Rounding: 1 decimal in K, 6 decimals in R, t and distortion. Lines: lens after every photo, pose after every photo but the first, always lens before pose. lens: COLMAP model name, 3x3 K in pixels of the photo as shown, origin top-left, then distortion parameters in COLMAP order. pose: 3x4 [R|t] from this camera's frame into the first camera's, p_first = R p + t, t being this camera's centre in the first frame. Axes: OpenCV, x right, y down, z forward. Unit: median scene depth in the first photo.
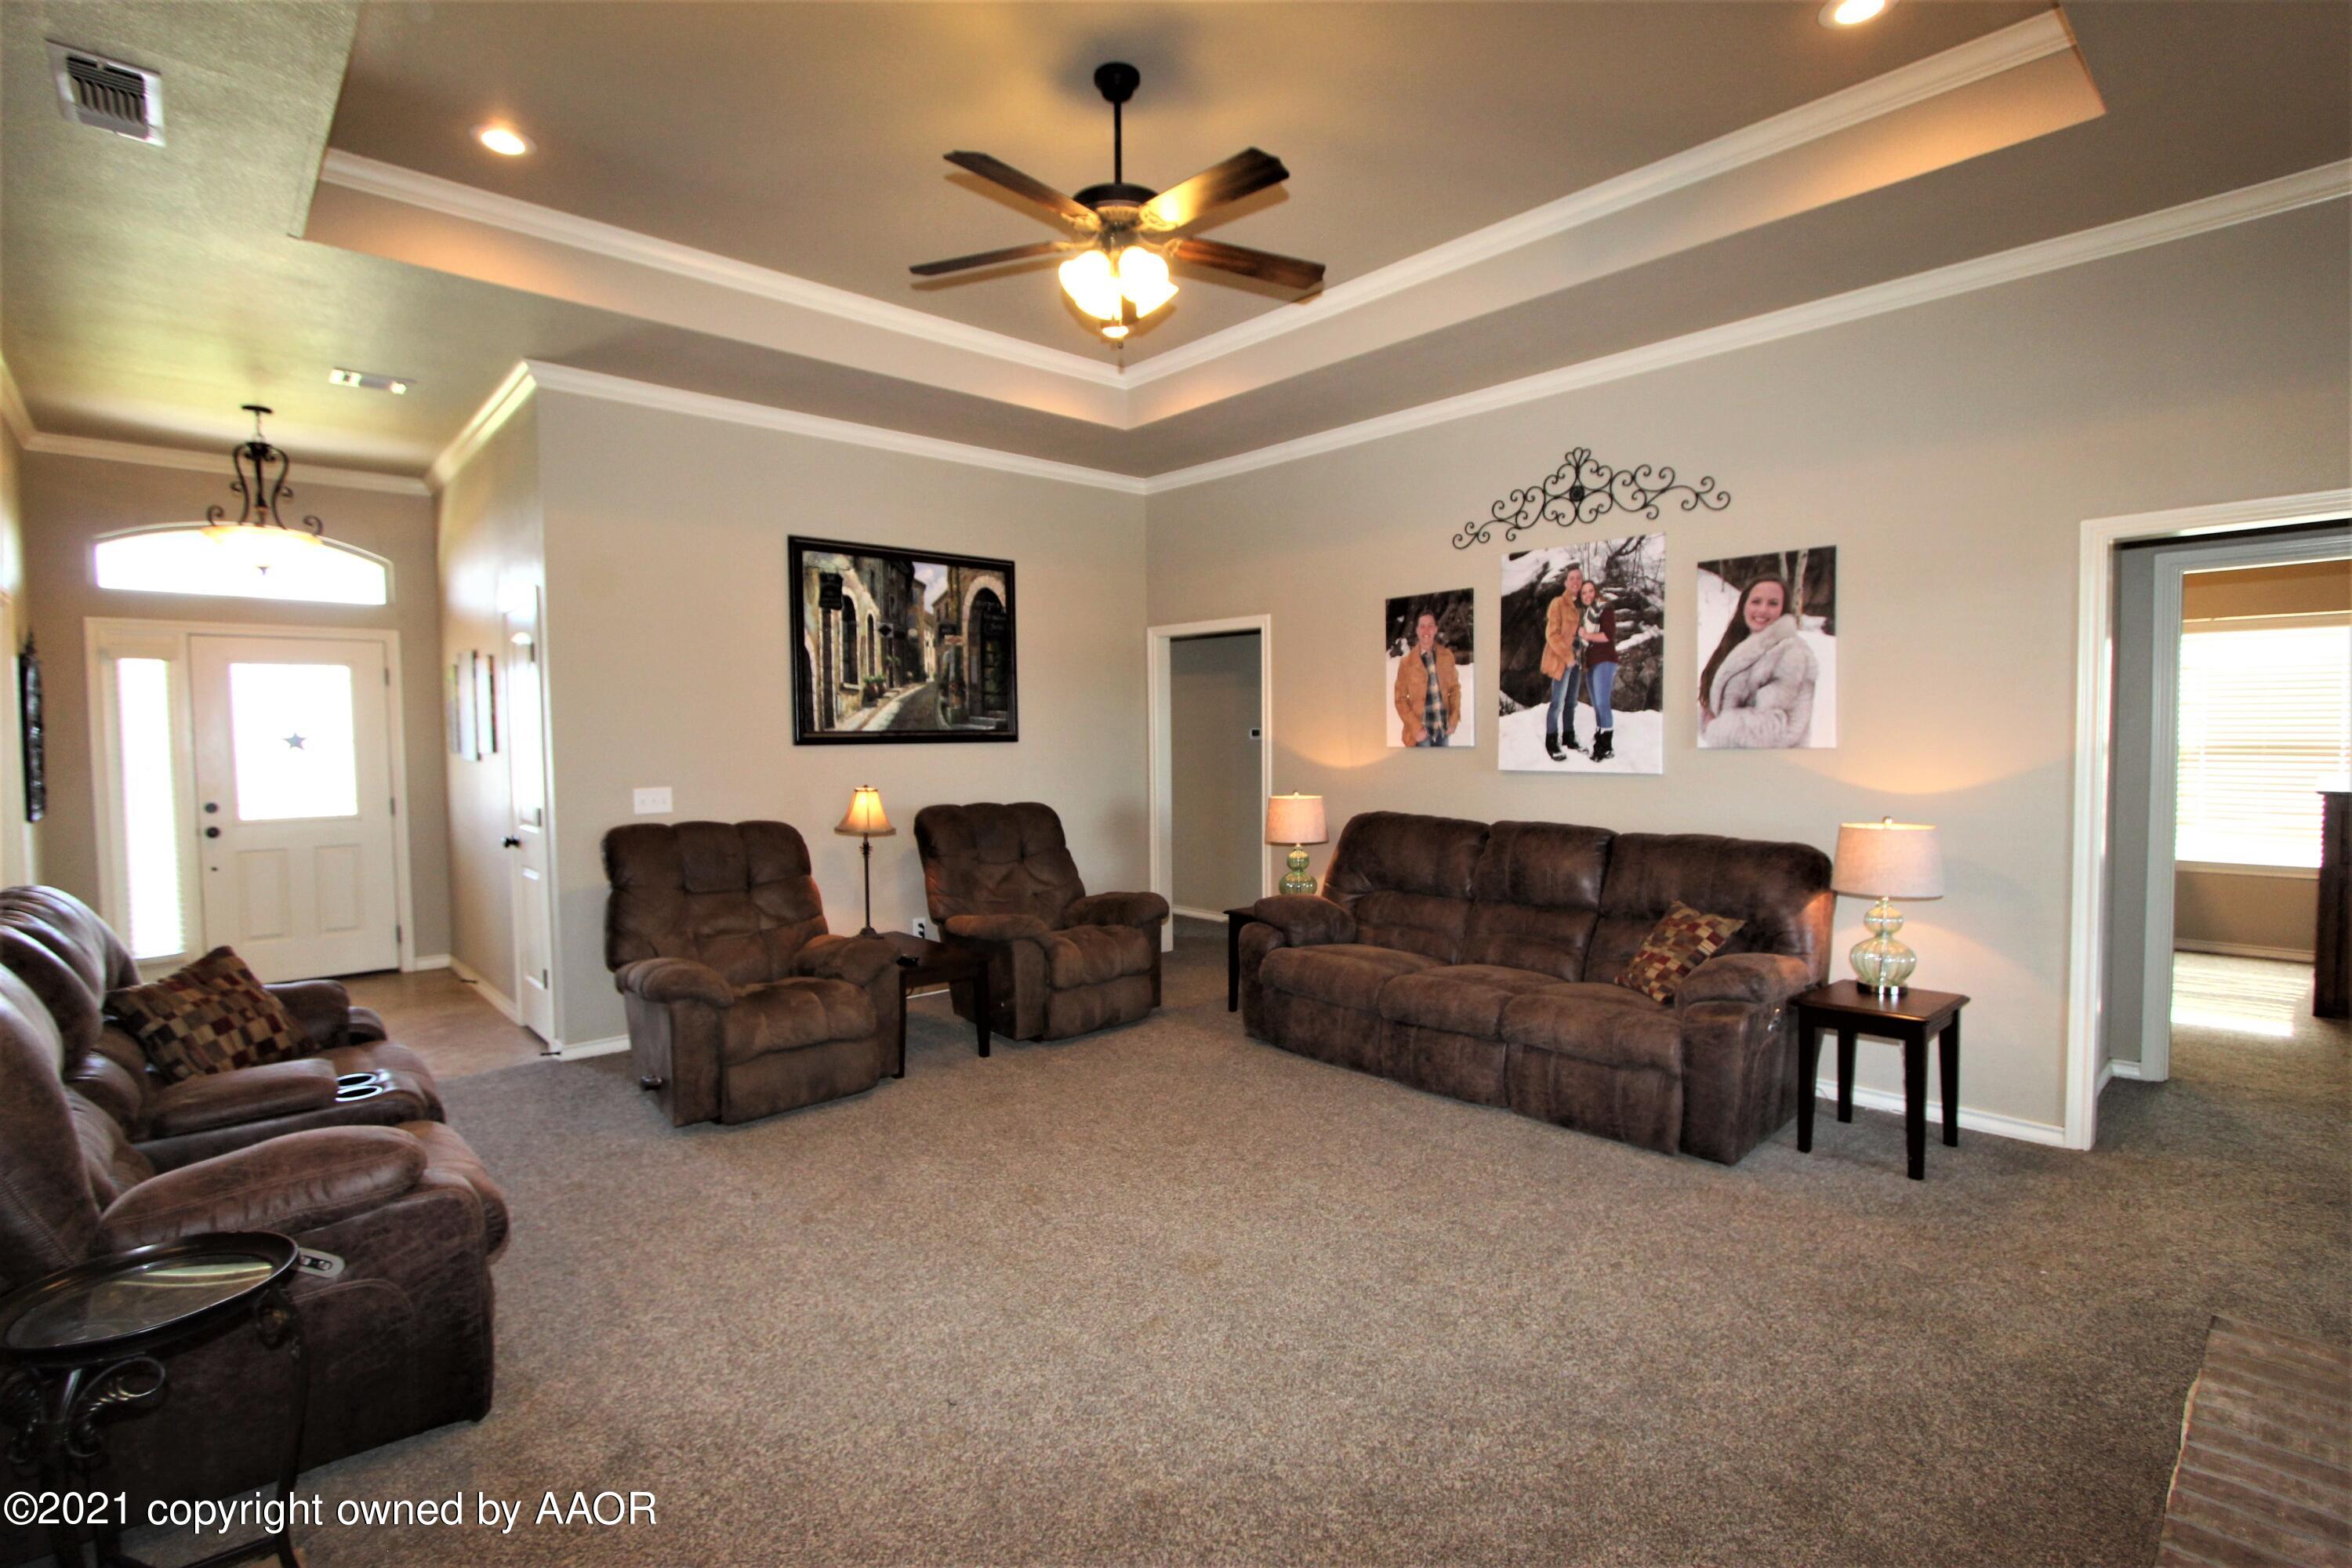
lens RADIAL K [[1091.3, 0, 1180.5], [0, 1091.3, 787.5], [0, 0, 1]] dist [-0.015460, 0.001034]
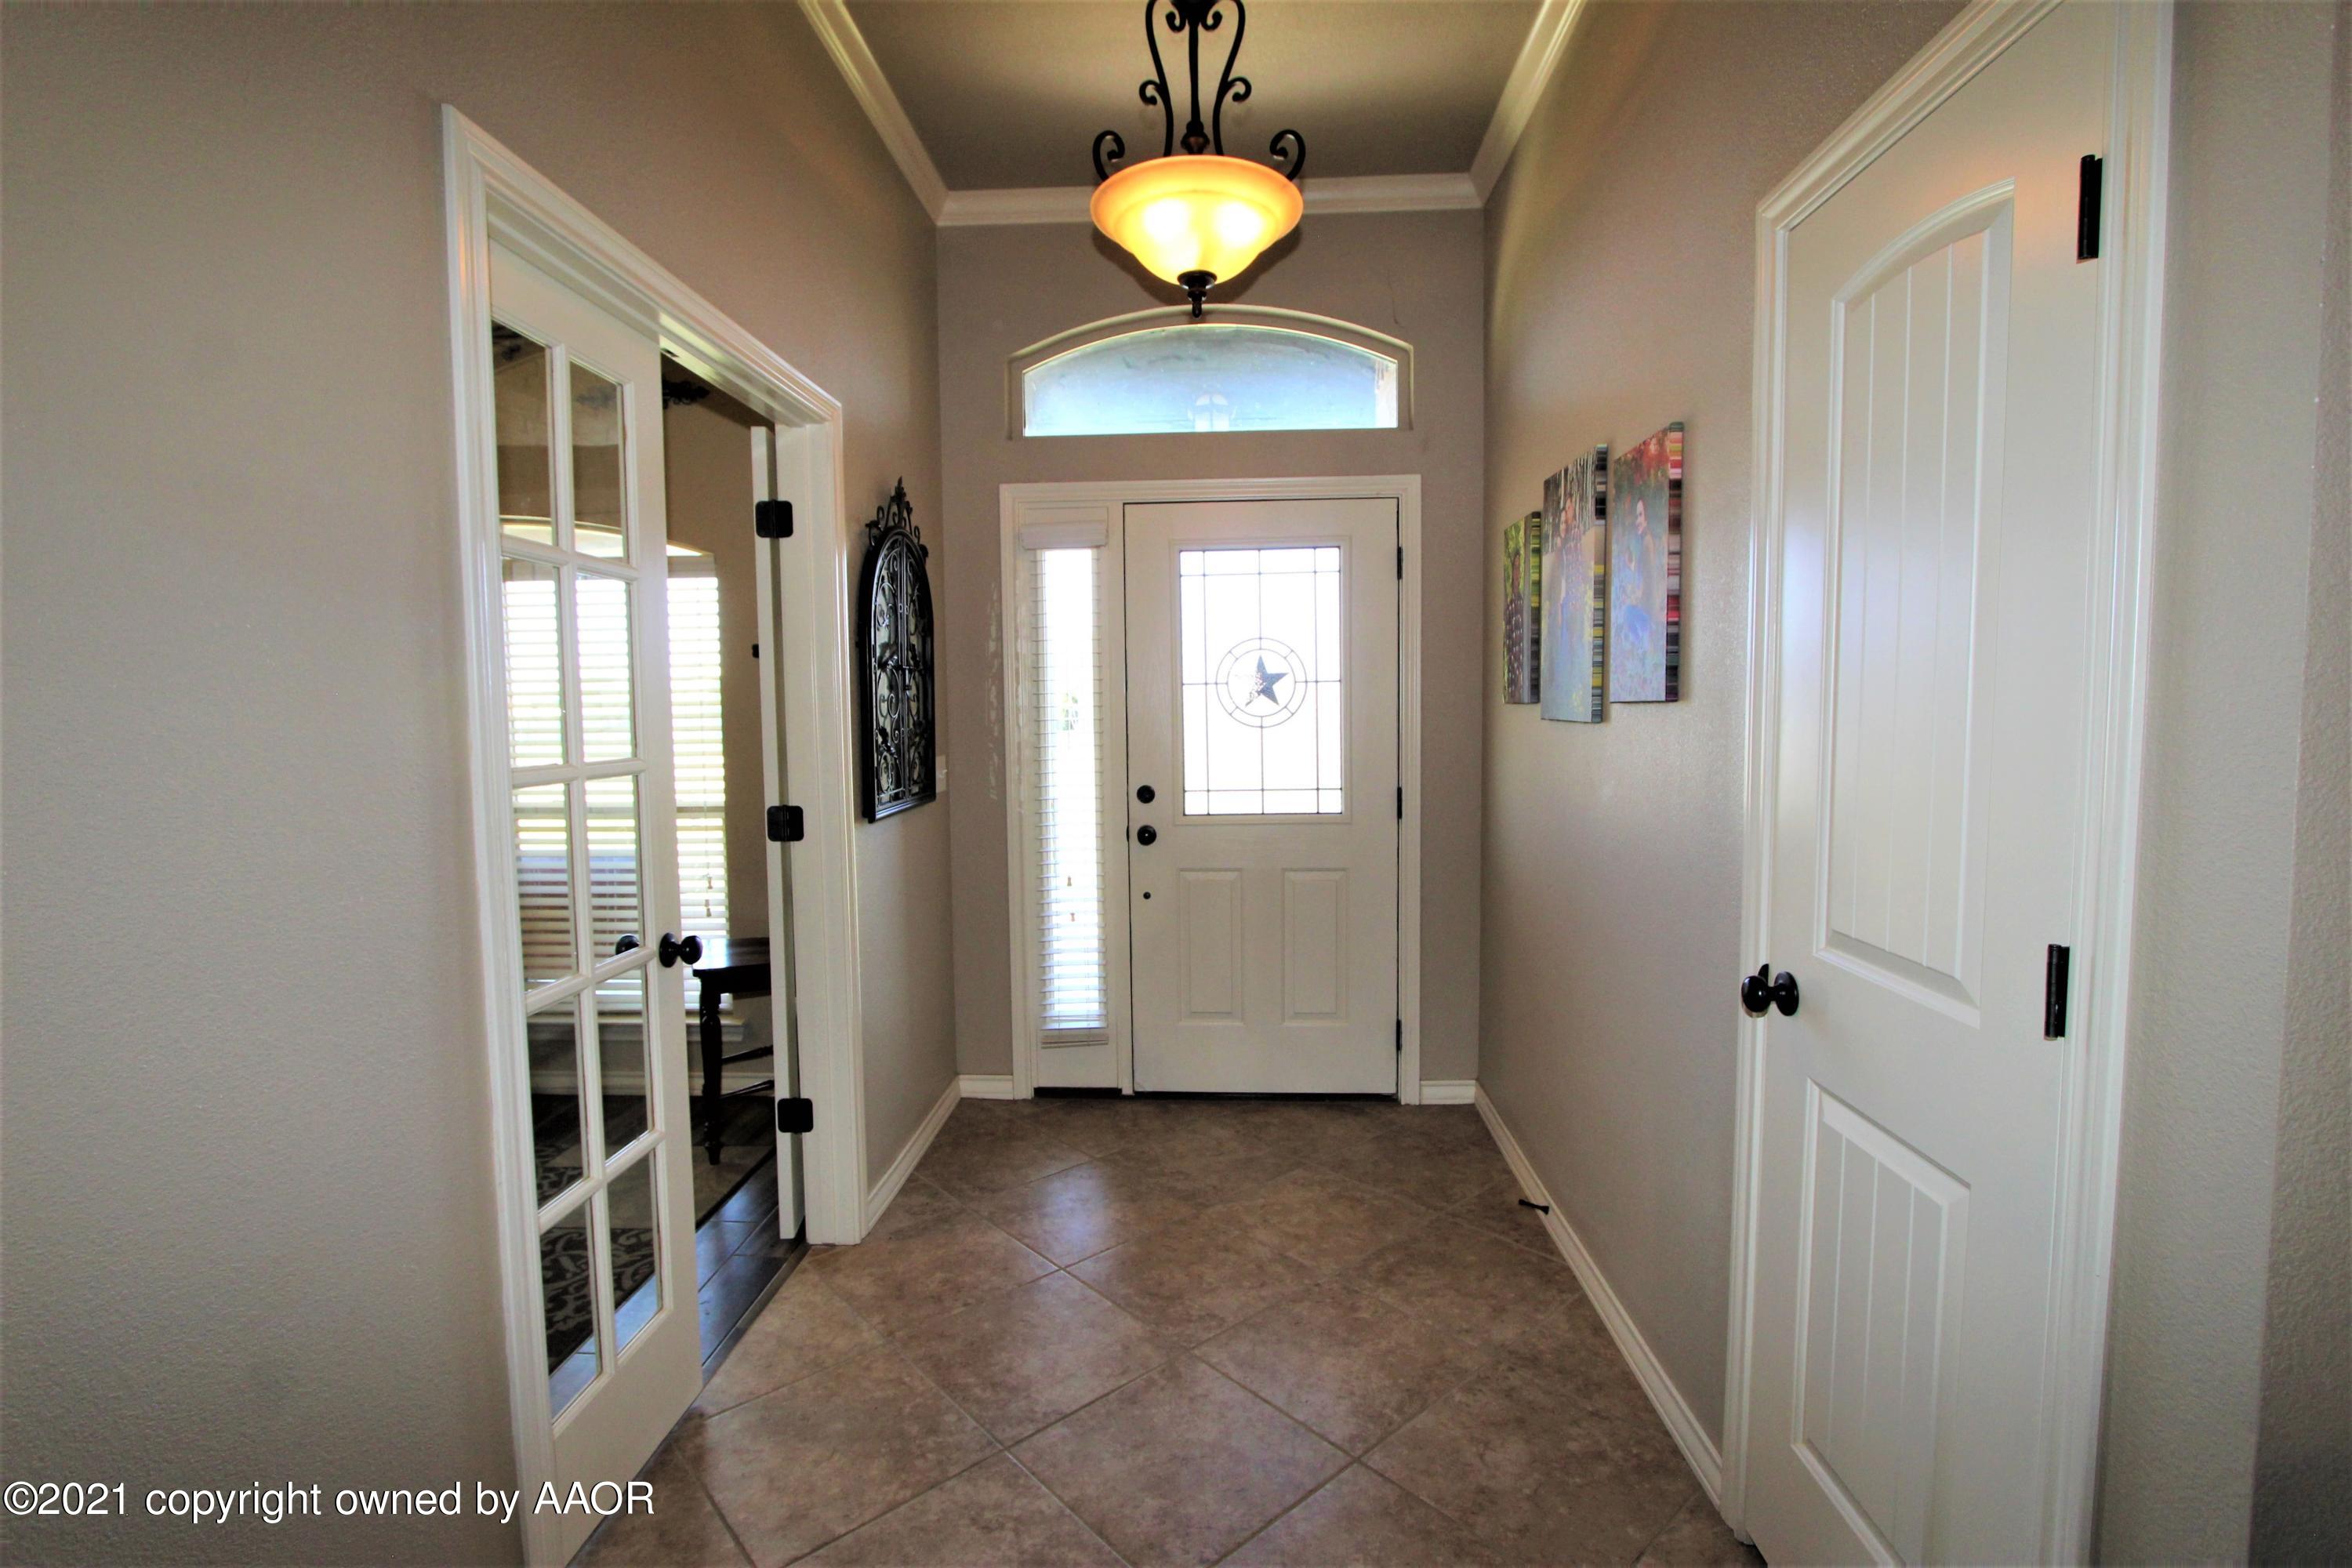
lens RADIAL K [[1091.3, 0, 1175.6], [0, 1091.3, 782.2], [0, 0, 1]] dist [-0.015460, 0.001034]
pose [[0.702528, 0.053942, -0.709609, -0.460313], [-0.027080, 0.998427, 0.049088, -0.017664], [0.711141, -0.015269, 0.702884, 0.589866]]
